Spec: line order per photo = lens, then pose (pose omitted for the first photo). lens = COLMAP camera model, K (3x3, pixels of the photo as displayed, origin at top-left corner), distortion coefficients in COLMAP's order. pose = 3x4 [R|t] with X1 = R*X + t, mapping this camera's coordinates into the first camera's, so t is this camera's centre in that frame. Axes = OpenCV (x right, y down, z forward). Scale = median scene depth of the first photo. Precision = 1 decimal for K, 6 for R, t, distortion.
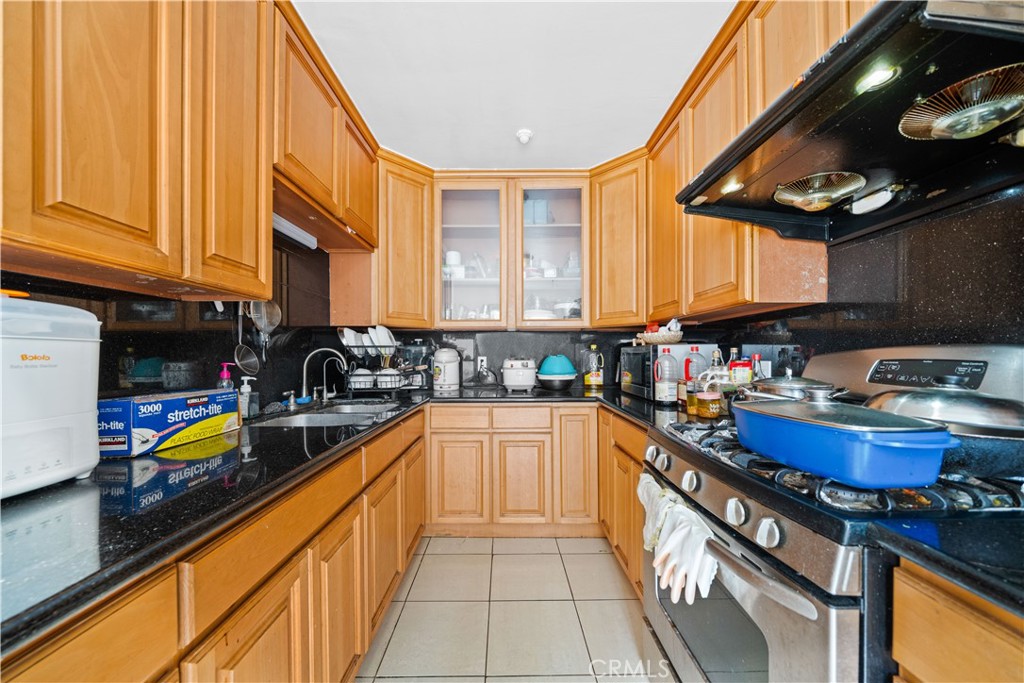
lens RADIAL K [[351.4, 0, 502.9], [0, 351.4, 357.0], [0, 0, 1]] dist [-0.007074, 0.000129]
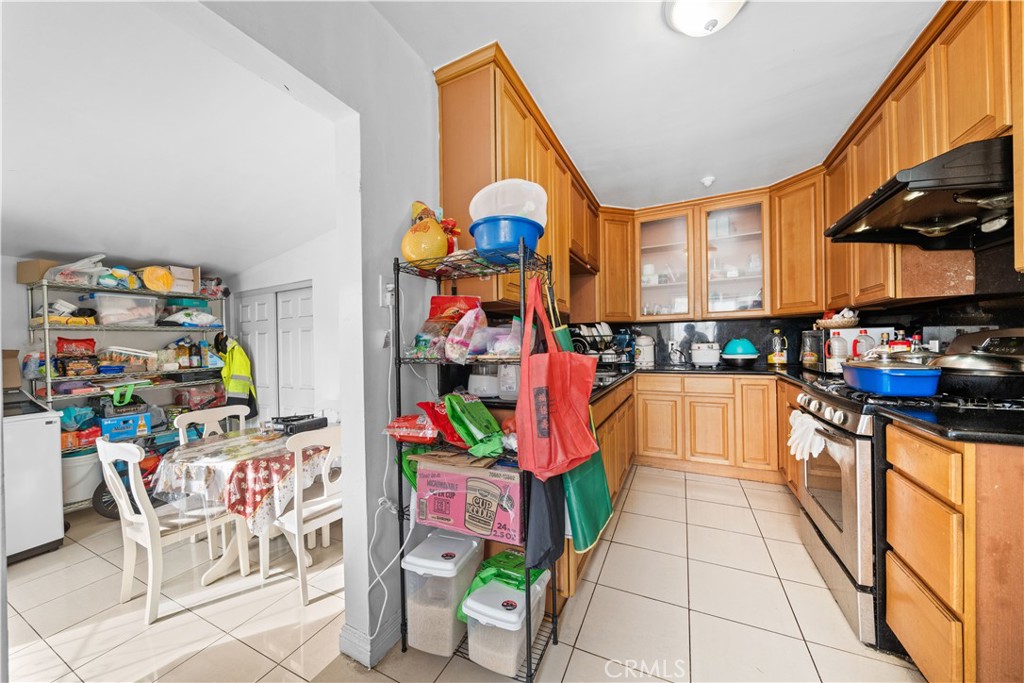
lens RADIAL K [[351.4, 0, 506.7], [0, 351.4, 347.0], [0, 0, 1]] dist [-0.007074, 0.000129]
pose [[0.895875, -0.010041, -0.444193, -0.042100], [0.014163, 0.999882, 0.005963, 0.005150], [0.444081, -0.011634, 0.895911, -0.583566]]
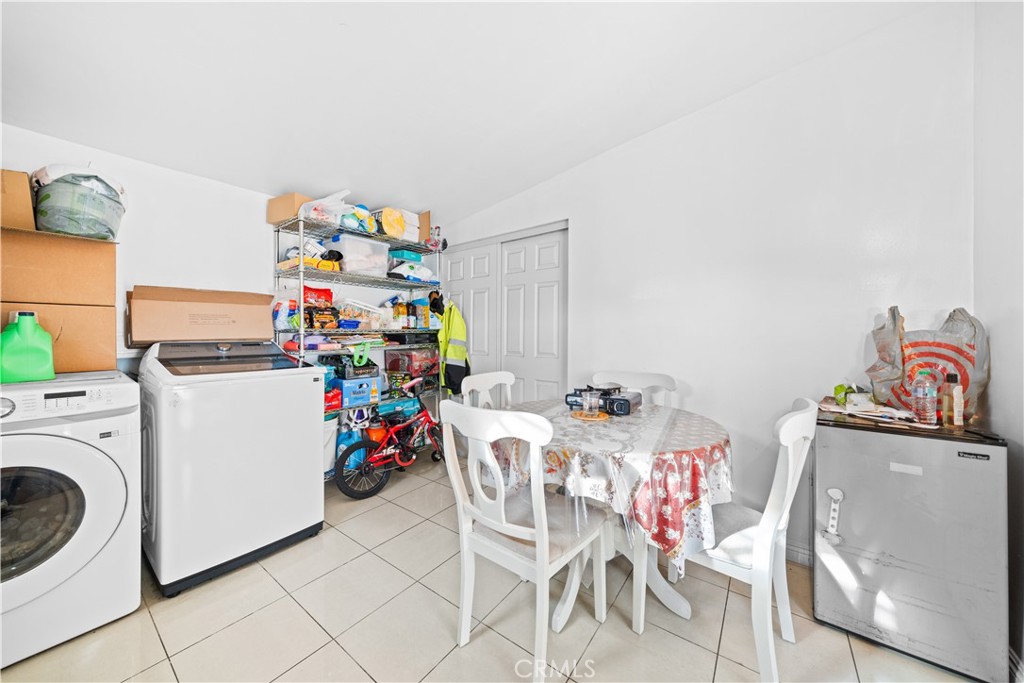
lens RADIAL K [[351.4, 0, 517.6], [0, 351.4, 335.5], [0, 0, 1]] dist [-0.007074, 0.000129]
pose [[0.801696, 0.013958, -0.597569, -0.875102], [-0.012961, 0.999898, 0.005967, 0.103723], [0.597592, 0.002962, 0.801795, -0.666040]]
